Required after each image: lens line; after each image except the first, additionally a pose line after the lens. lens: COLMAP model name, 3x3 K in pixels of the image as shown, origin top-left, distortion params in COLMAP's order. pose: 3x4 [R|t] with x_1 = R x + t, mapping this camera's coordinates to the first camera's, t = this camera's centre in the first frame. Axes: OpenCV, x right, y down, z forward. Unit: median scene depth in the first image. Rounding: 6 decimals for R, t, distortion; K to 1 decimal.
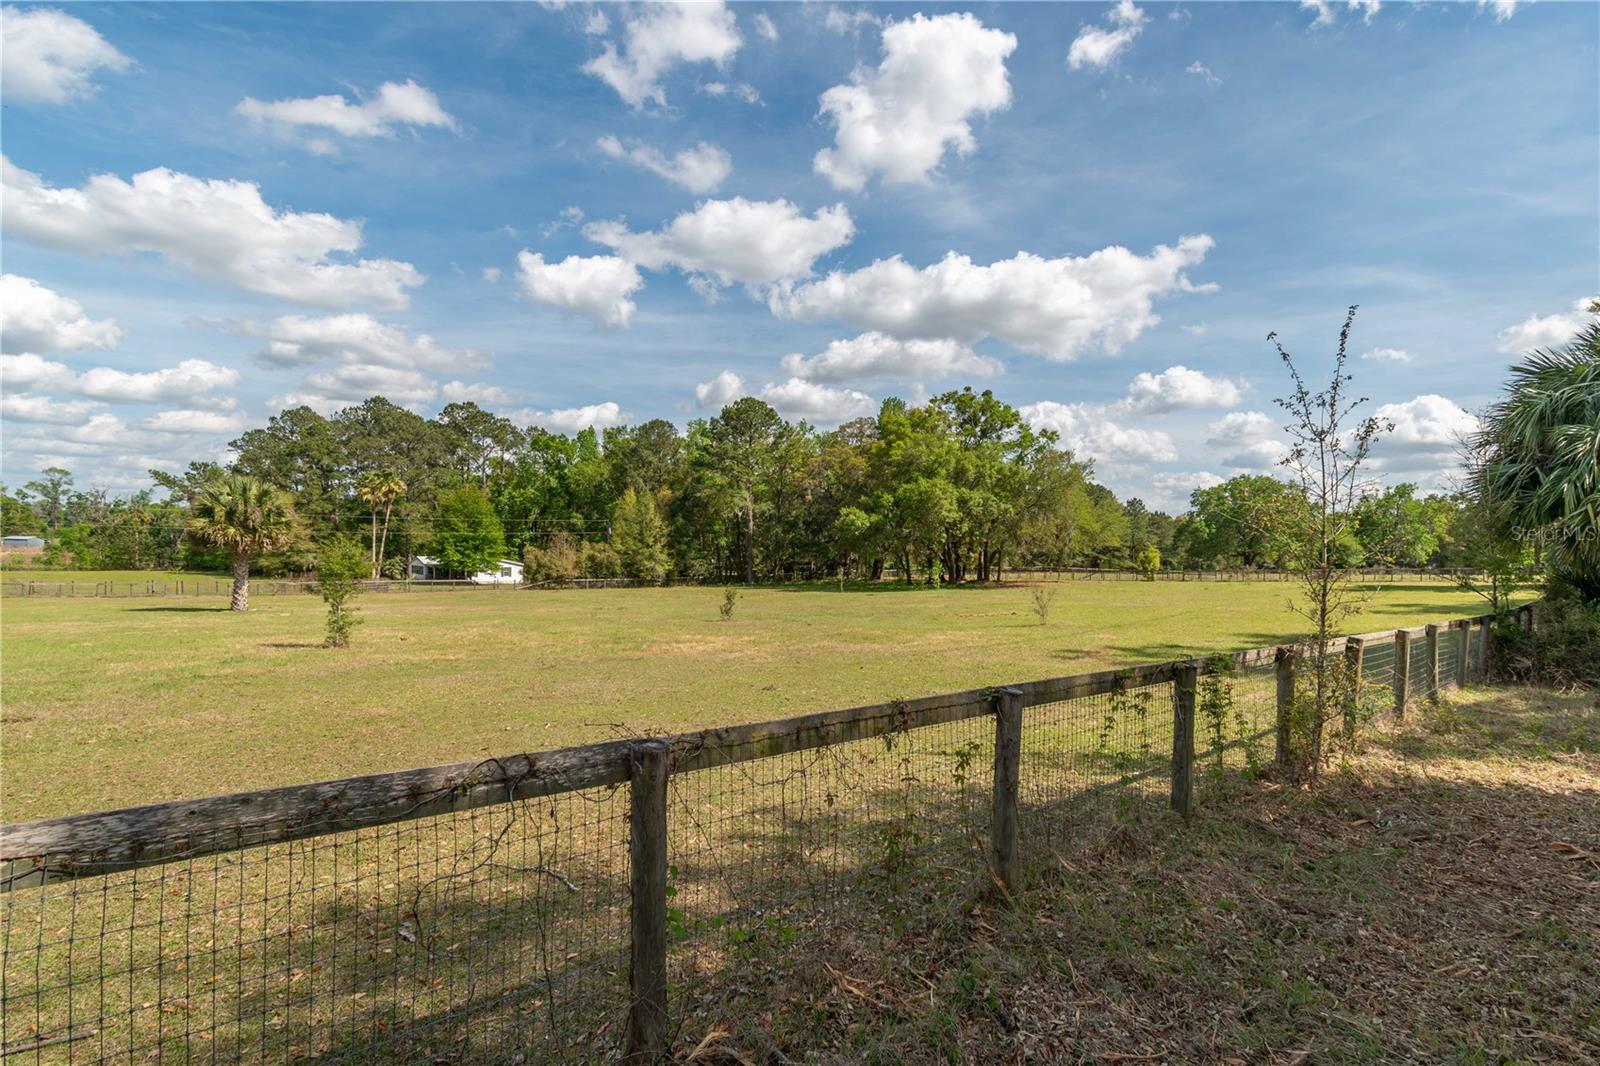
lens RADIAL K [[693.0, 0, 779.9], [0, 693.0, 567.3], [0, 0, 1]] dist [0.001056, -0.000159]
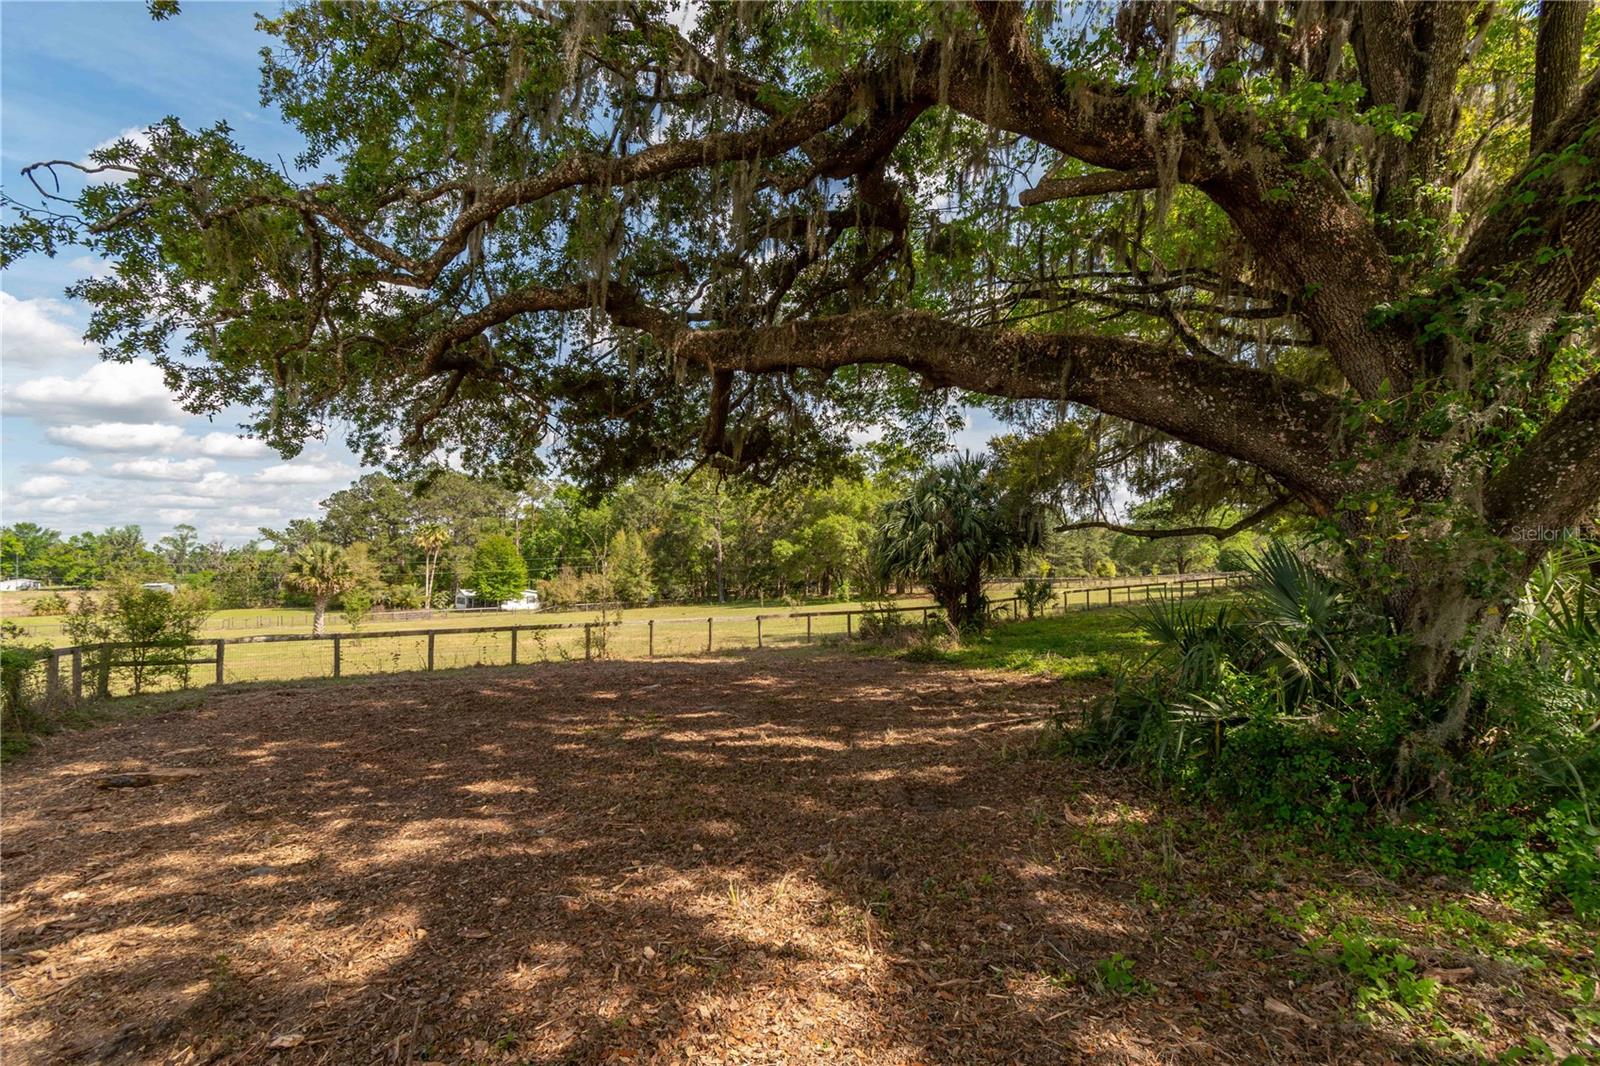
lens RADIAL K [[693.0, 0, 801.7], [0, 693.0, 533.0], [0, 0, 1]] dist [0.001056, -0.000159]
pose [[0.996792, -0.041409, -0.068495, 0.186136], [0.036331, 0.996613, -0.073779, -0.003538], [0.071318, 0.071054, 0.994920, -0.213165]]
